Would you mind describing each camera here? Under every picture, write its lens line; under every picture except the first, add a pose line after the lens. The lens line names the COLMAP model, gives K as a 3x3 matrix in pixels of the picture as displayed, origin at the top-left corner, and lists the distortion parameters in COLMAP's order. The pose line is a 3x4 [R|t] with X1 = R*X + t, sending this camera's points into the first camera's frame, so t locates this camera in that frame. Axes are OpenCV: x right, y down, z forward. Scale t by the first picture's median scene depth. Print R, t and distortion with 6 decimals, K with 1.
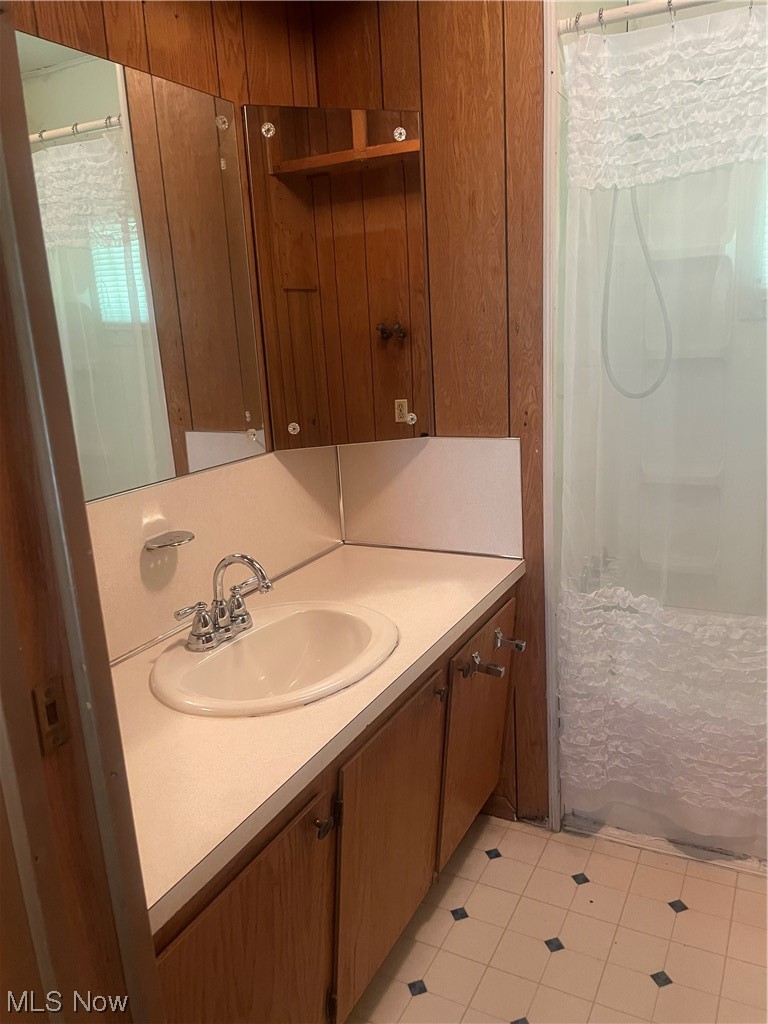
lens RADIAL K [[773.4, 0, 395.2], [0, 773.4, 512.1], [0, 0, 1]] dist [0.088154, -0.117223]
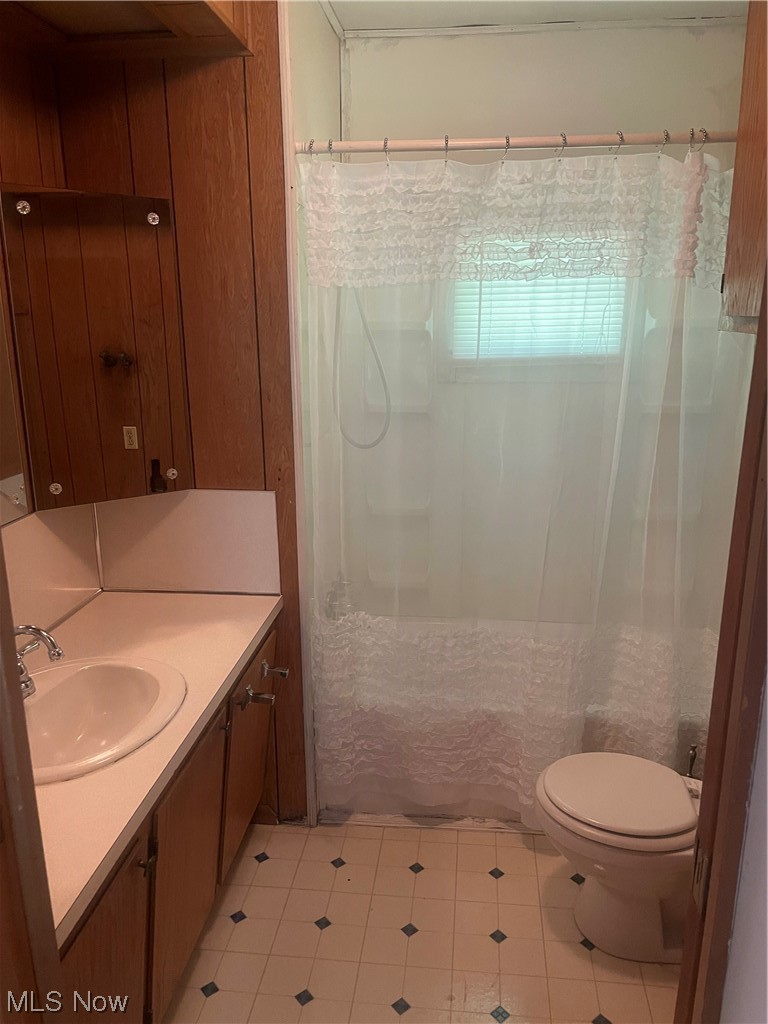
lens RADIAL K [[773.4, 0, 395.2], [0, 773.4, 512.1], [0, 0, 1]] dist [0.088154, -0.117223]
pose [[0.930651, -0.043432, 0.363320, -0.093461], [0.041091, 0.999055, 0.014173, -0.075486], [-0.363592, 0.001739, 0.931557, -0.133826]]
